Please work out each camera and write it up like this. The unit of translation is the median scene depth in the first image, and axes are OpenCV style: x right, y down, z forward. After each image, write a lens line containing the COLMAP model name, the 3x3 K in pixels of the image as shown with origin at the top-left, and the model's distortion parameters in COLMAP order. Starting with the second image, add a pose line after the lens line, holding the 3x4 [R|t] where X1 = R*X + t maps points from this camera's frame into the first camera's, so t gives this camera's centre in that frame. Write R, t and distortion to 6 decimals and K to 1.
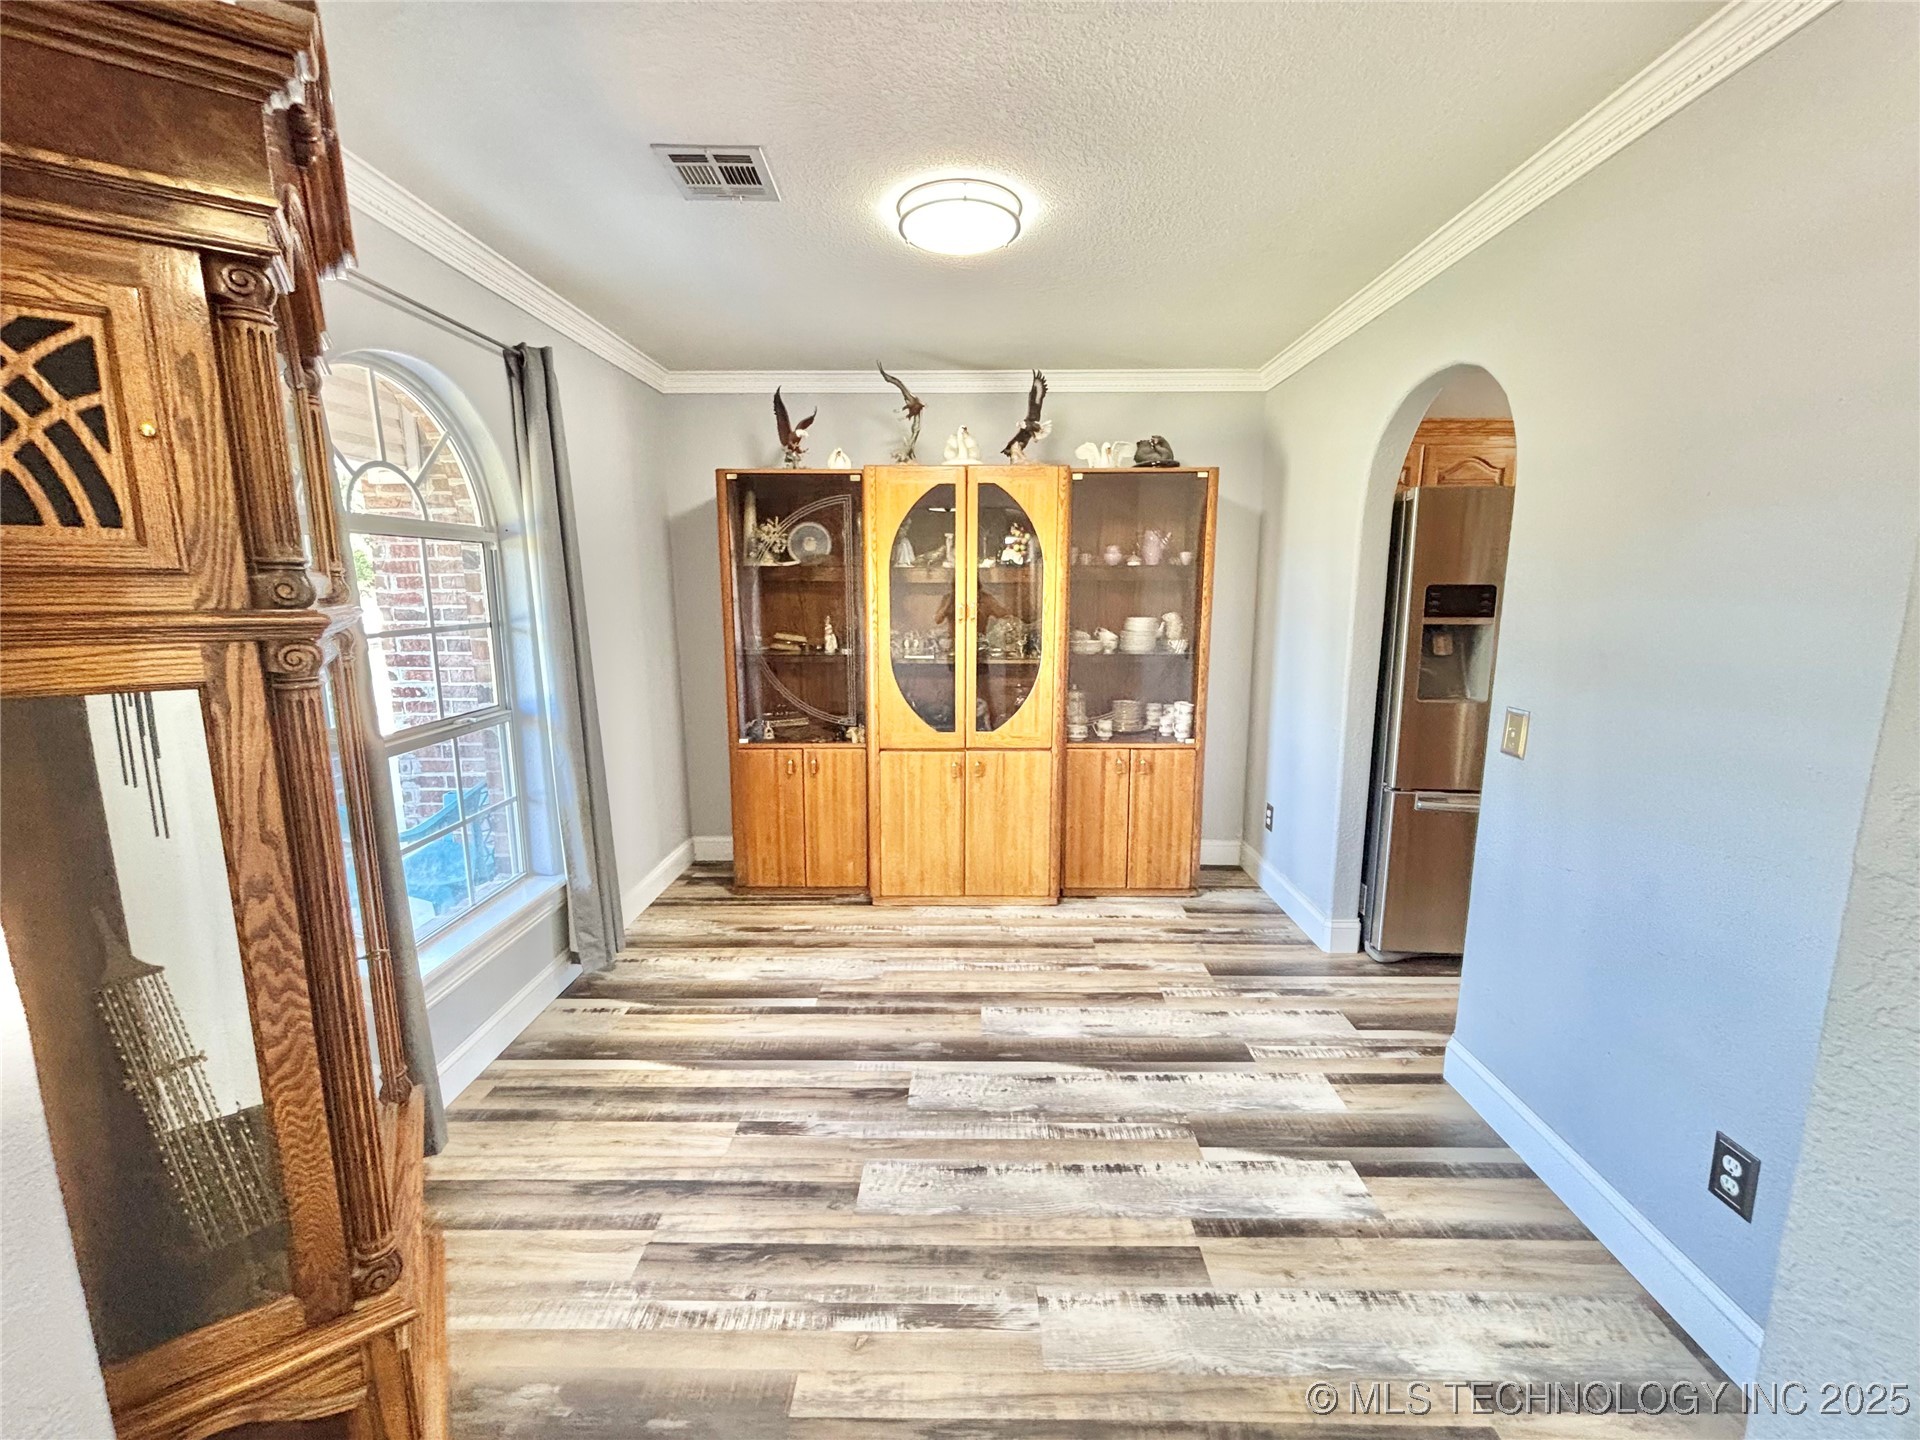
lens RADIAL K [[764.9, 0, 954.0], [0, 764.9, 711.4], [0, 0, 1]] dist [-0.009543, 0.000232]
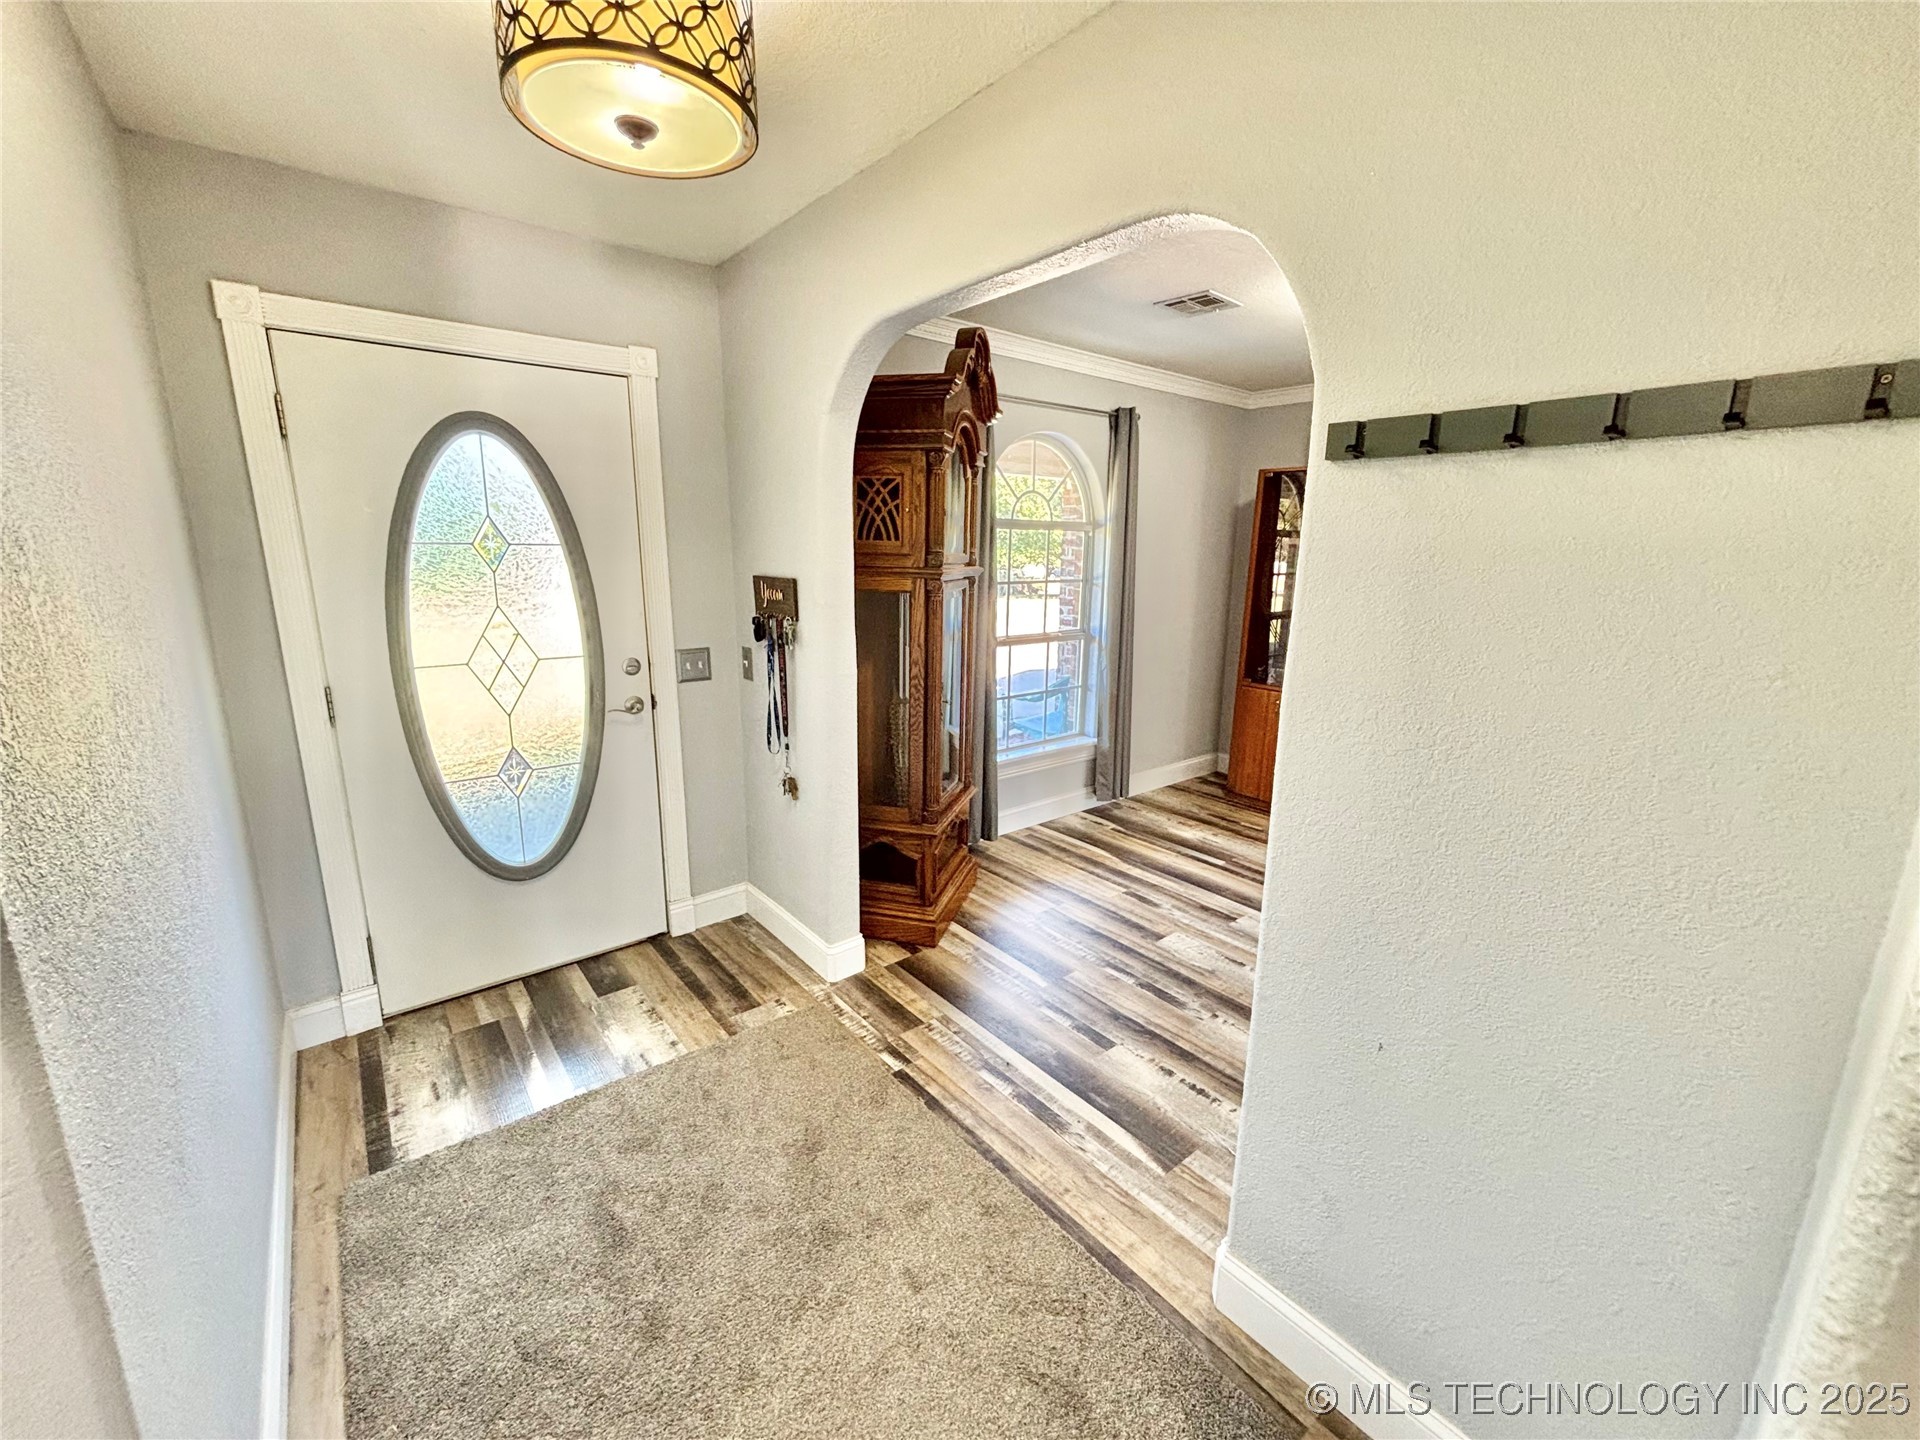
lens RADIAL K [[764.9, 0, 954.0], [0, 764.9, 711.4], [0, 0, 1]] dist [-0.009543, 0.000232]
pose [[0.635959, 0.170349, -0.752686, 0.635119], [-0.138287, 0.984702, 0.106017, 0.036893], [0.759231, 0.036664, 0.649787, -0.355525]]
